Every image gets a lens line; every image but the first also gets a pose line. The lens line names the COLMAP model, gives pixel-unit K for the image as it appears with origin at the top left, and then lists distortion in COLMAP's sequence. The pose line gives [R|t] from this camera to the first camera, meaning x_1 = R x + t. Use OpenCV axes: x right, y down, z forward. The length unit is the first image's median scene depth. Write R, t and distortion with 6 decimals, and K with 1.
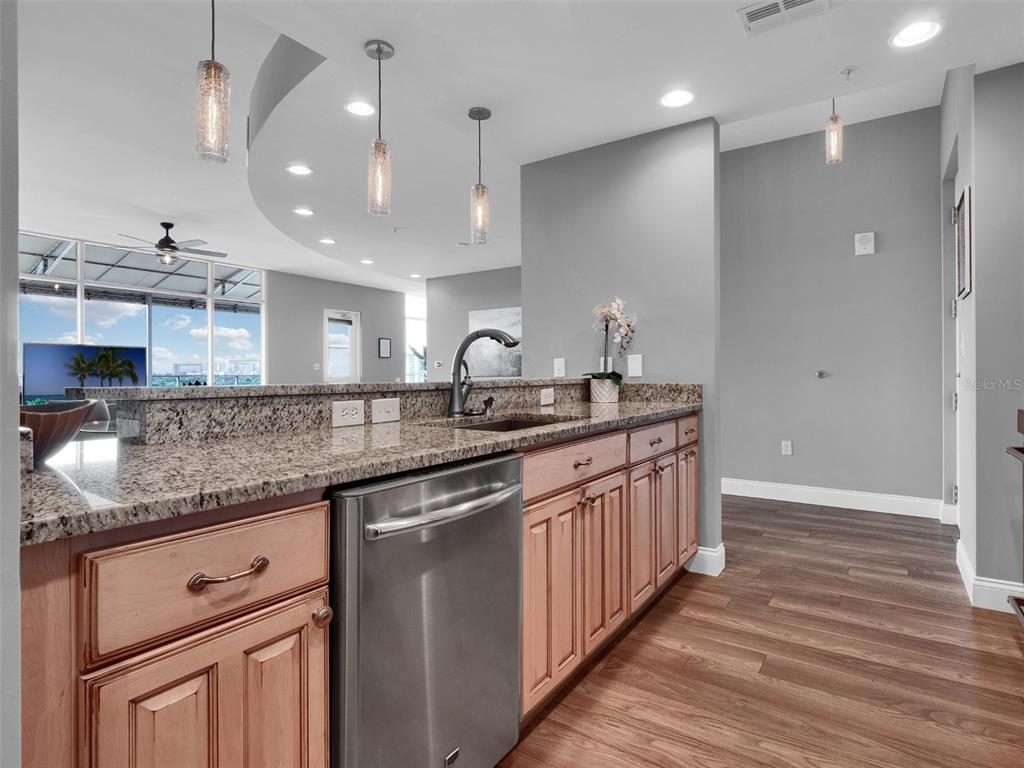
lens RADIAL K [[558.0, 0, 515.5], [0, 558.0, 379.2], [0, 0, 1]] dist [-0.003839, -0.000738]
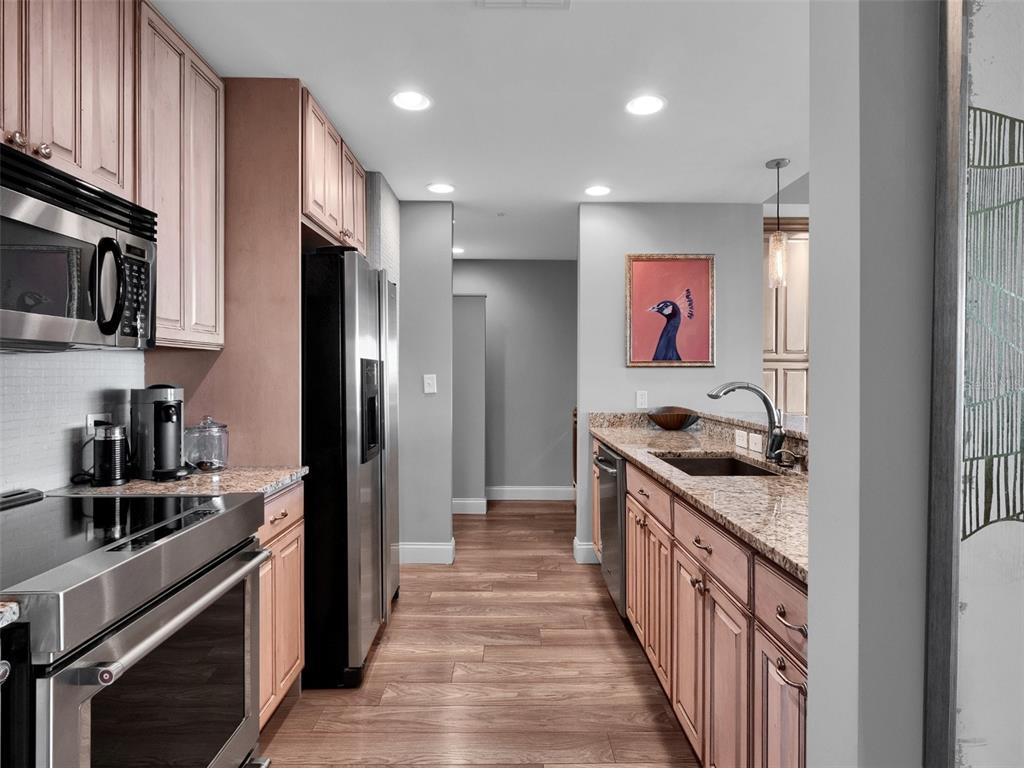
lens RADIAL K [[558.0, 0, 511.9], [0, 558.0, 377.9], [0, 0, 1]] dist [-0.003839, -0.000738]
pose [[-0.823597, 0.007014, -0.567132, 1.080937], [-0.002411, 0.999871, 0.015867, -0.128818], [0.567170, 0.014435, -0.823474, 1.865408]]
